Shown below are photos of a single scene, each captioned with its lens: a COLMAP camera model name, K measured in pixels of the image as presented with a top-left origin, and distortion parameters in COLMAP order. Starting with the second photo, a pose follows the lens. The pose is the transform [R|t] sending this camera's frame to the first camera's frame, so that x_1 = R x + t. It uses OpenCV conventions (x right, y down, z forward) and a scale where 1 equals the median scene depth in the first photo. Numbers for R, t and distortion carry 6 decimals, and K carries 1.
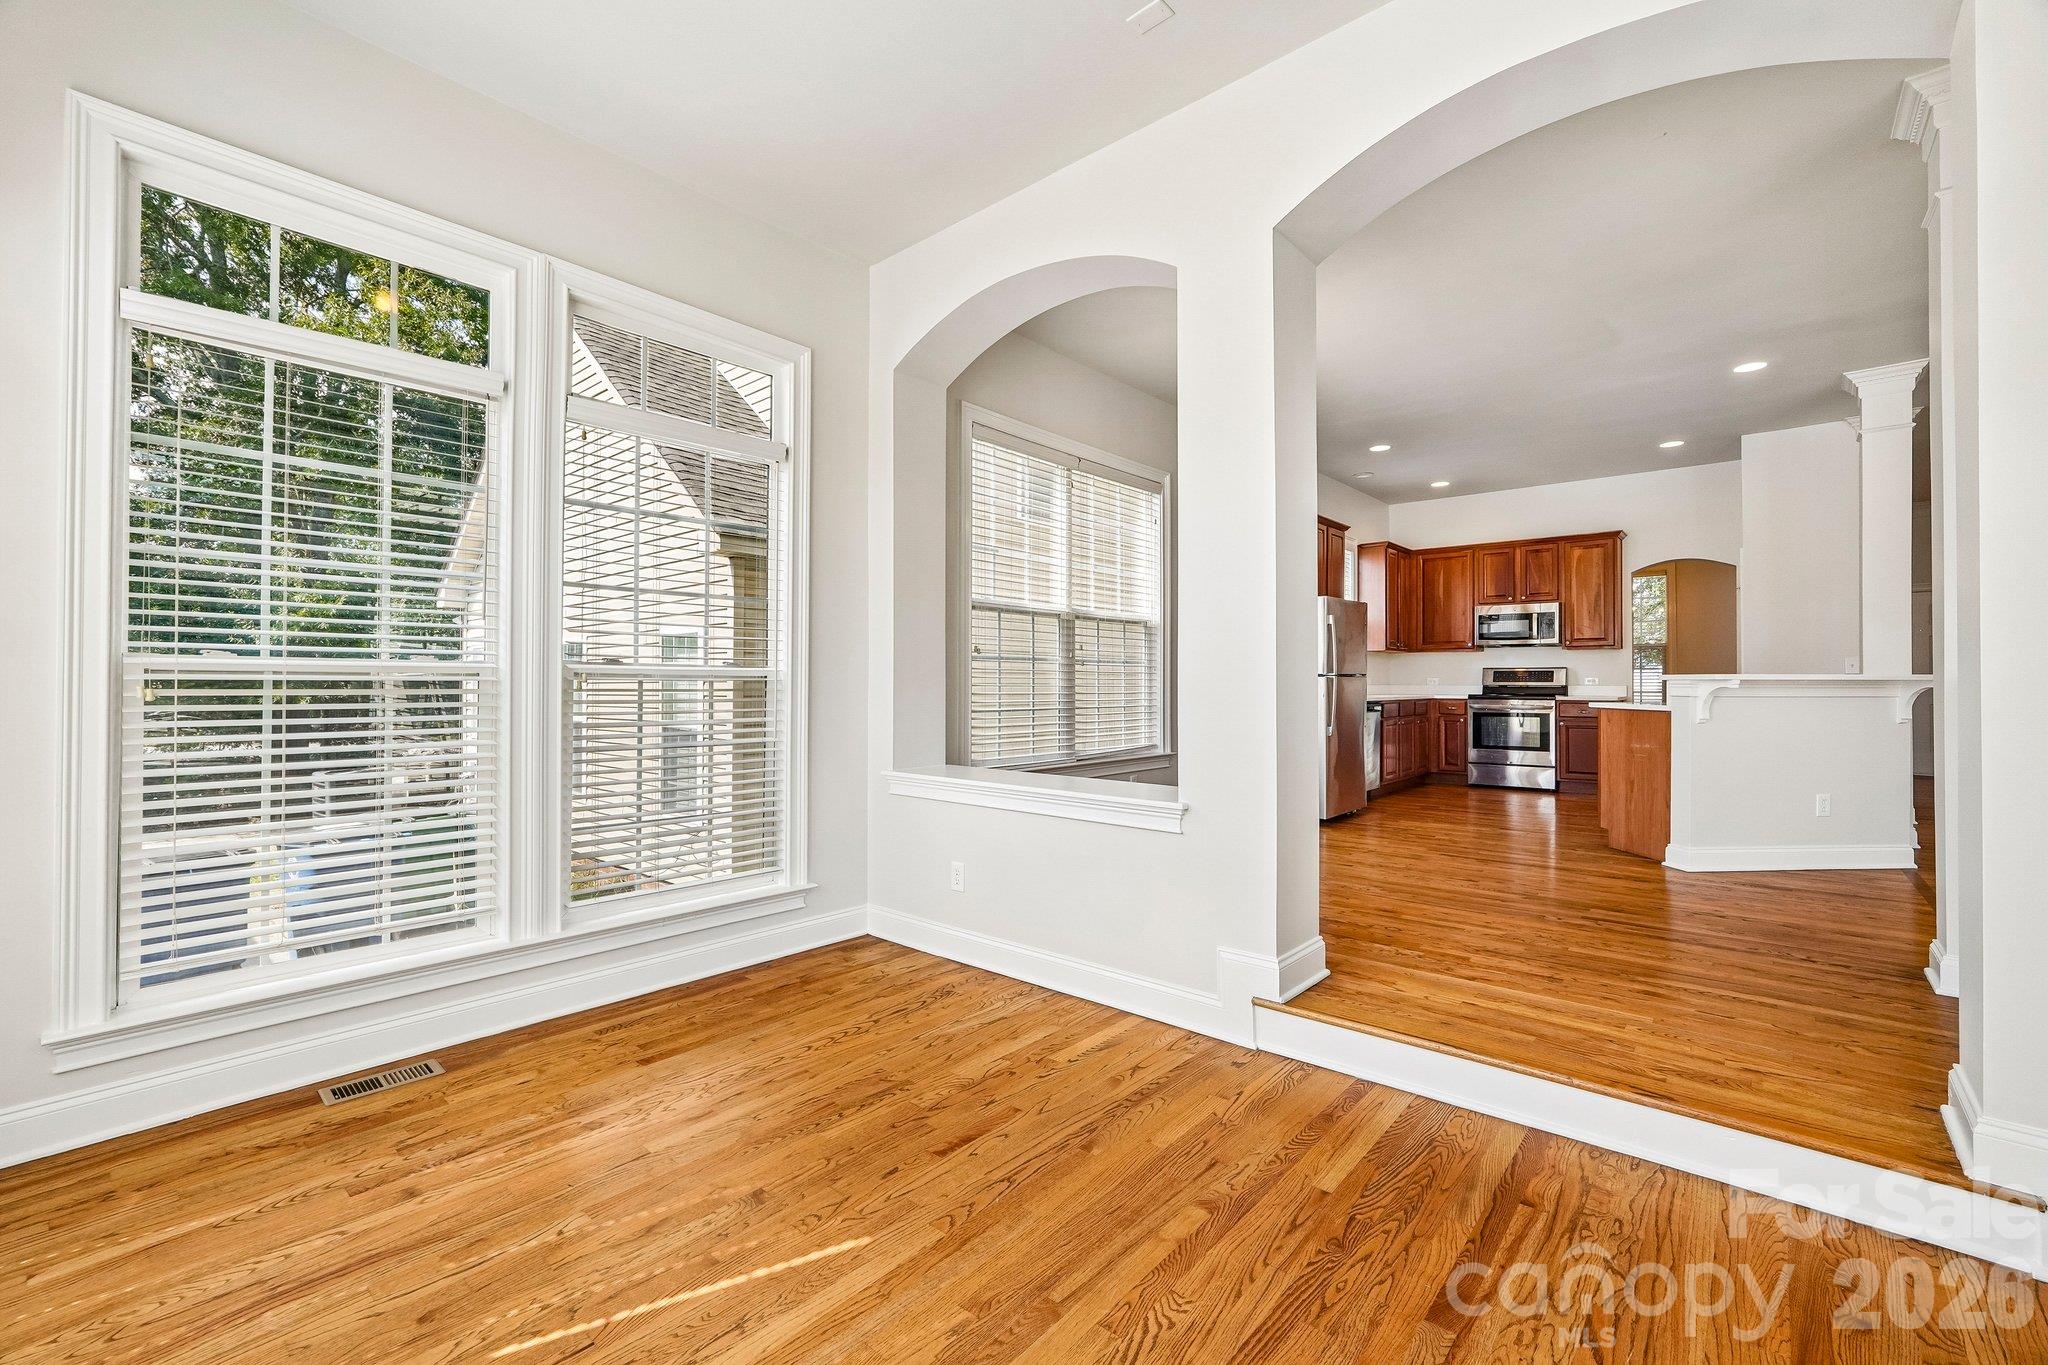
lens RADIAL K [[857.2, 0, 1026.0], [0, 857.2, 677.7], [0, 0, 1]] dist [-0.012033, 0.002805]
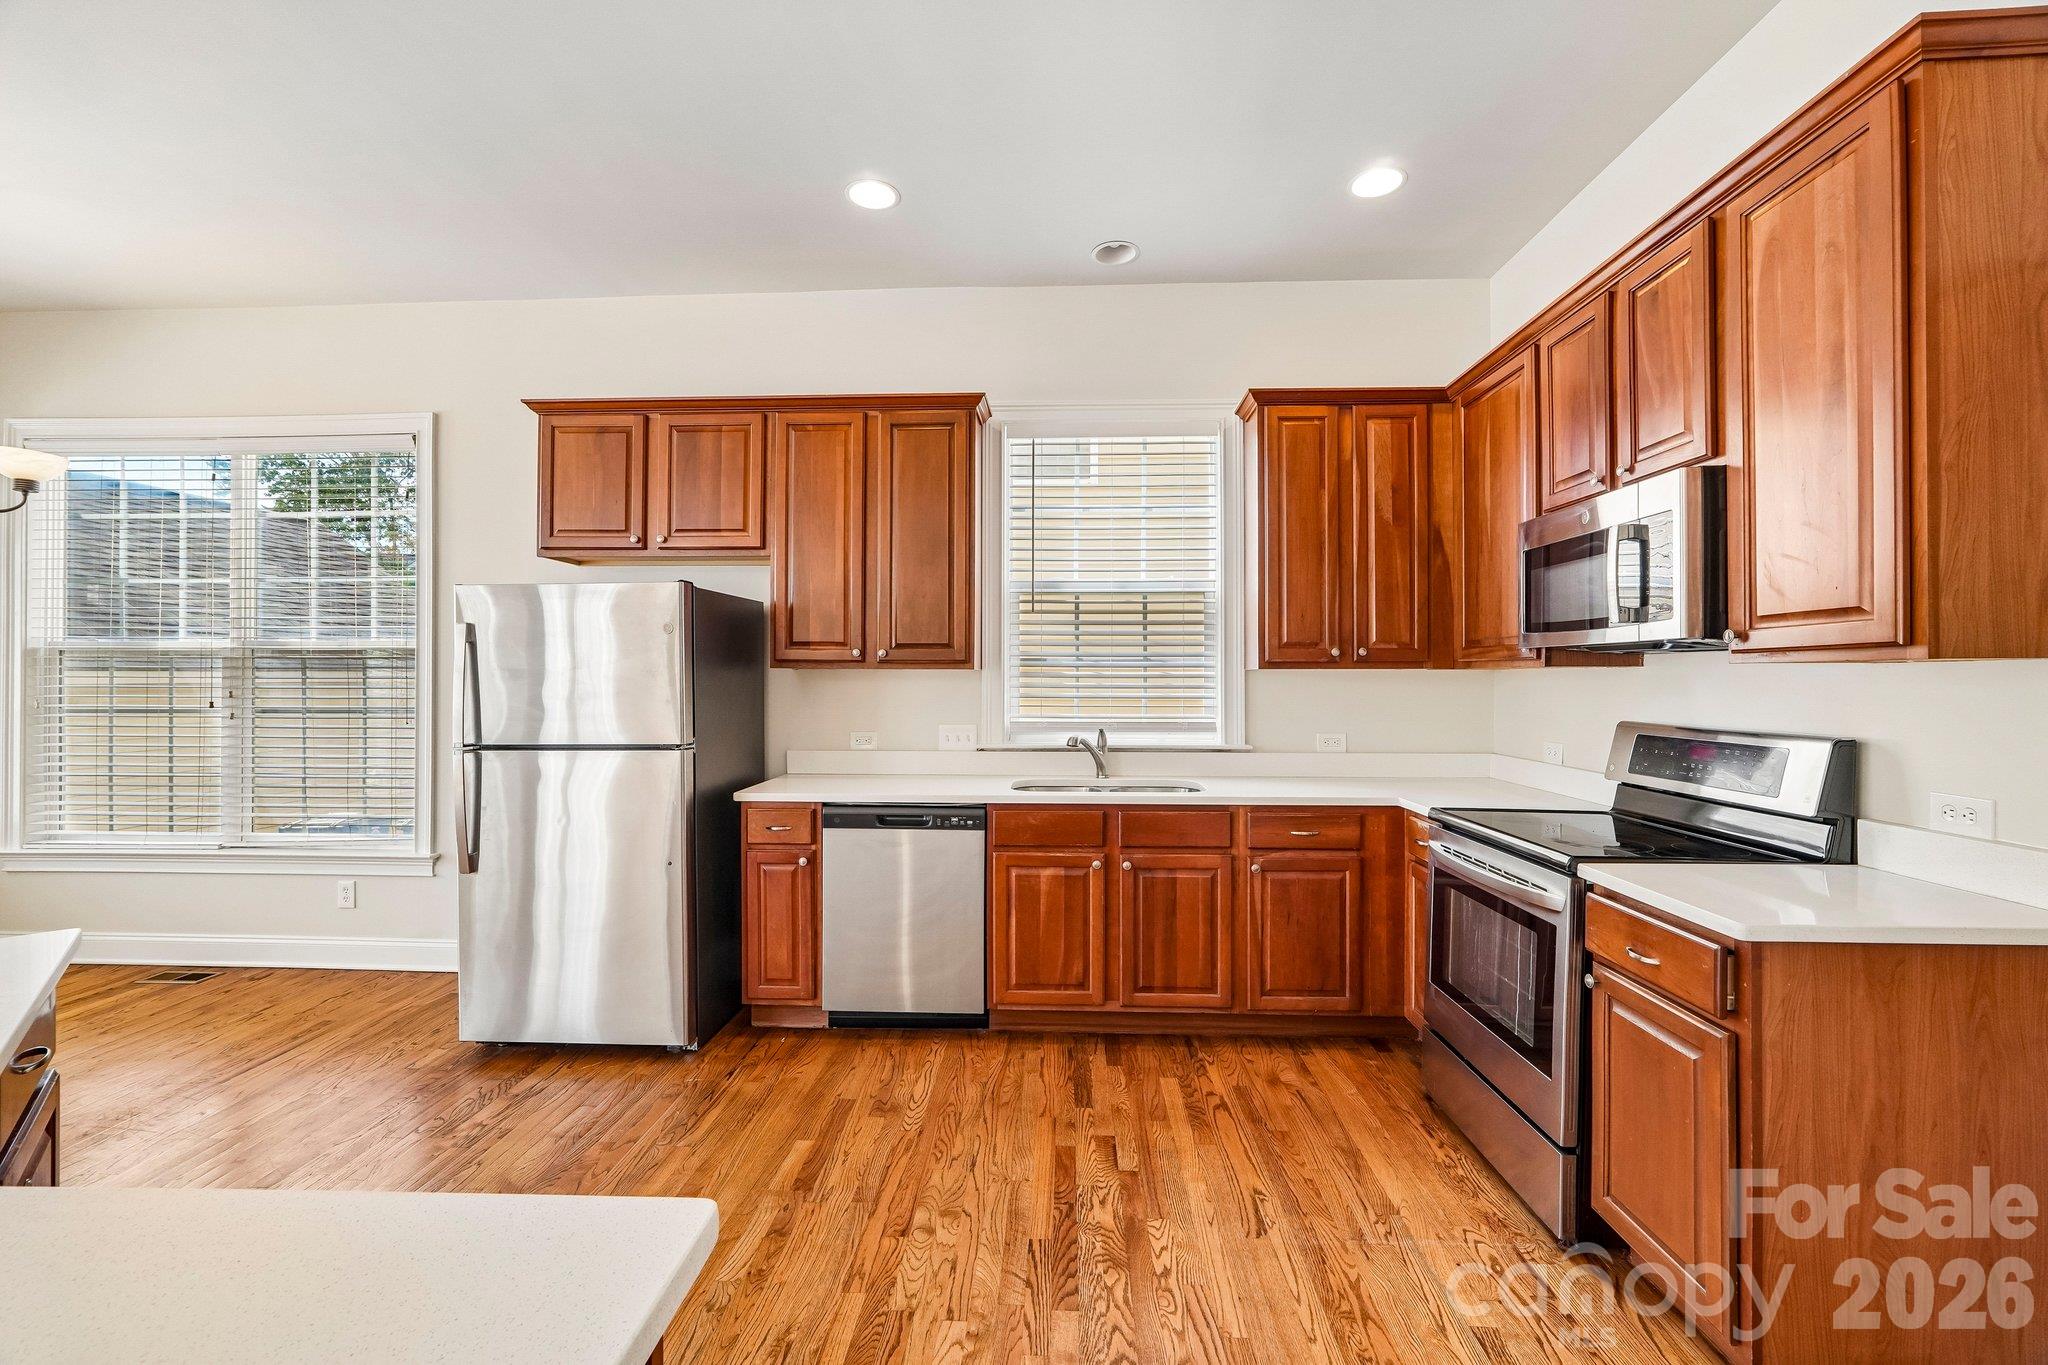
lens RADIAL K [[857.2, 0, 1026.1], [0, 857.2, 675.9], [0, 0, 1]] dist [-0.012033, 0.002805]
pose [[0.624583, -0.004886, -0.780943, 0.726125], [0.005872, 0.999982, -0.001560, -0.032078], [0.780937, -0.003612, 0.624600, 0.740621]]
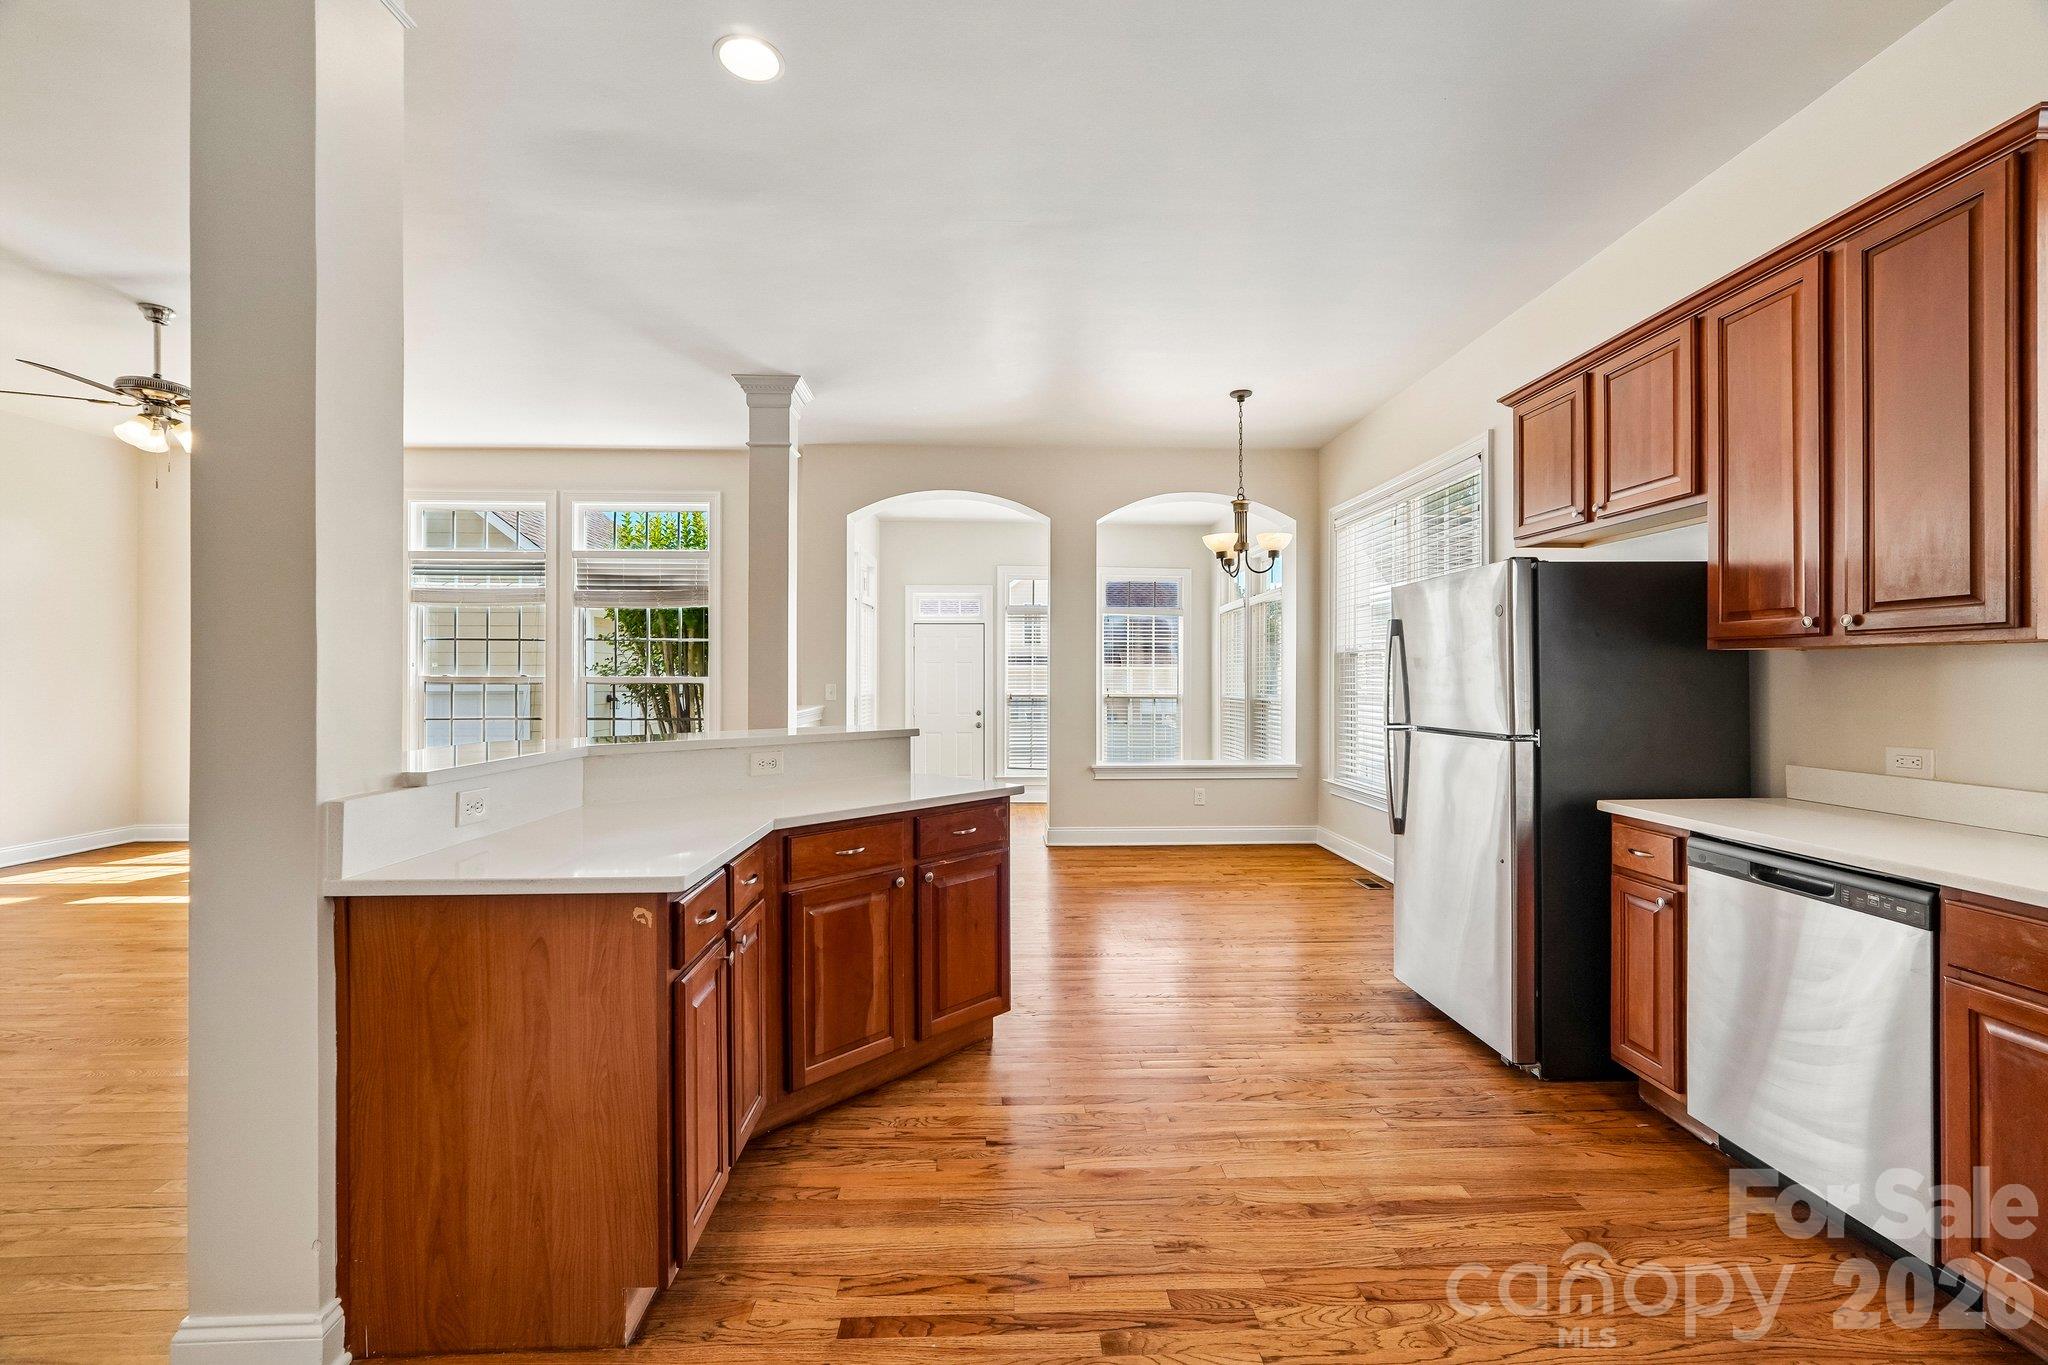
lens RADIAL K [[857.2, 0, 1025.4], [0, 857.2, 676.0], [0, 0, 1]] dist [-0.012033, 0.002805]
pose [[-0.726408, -0.003912, -0.687253, 0.719293], [0.002772, 0.999959, -0.008623, -0.024951], [0.687258, -0.008169, -0.726367, 0.972575]]
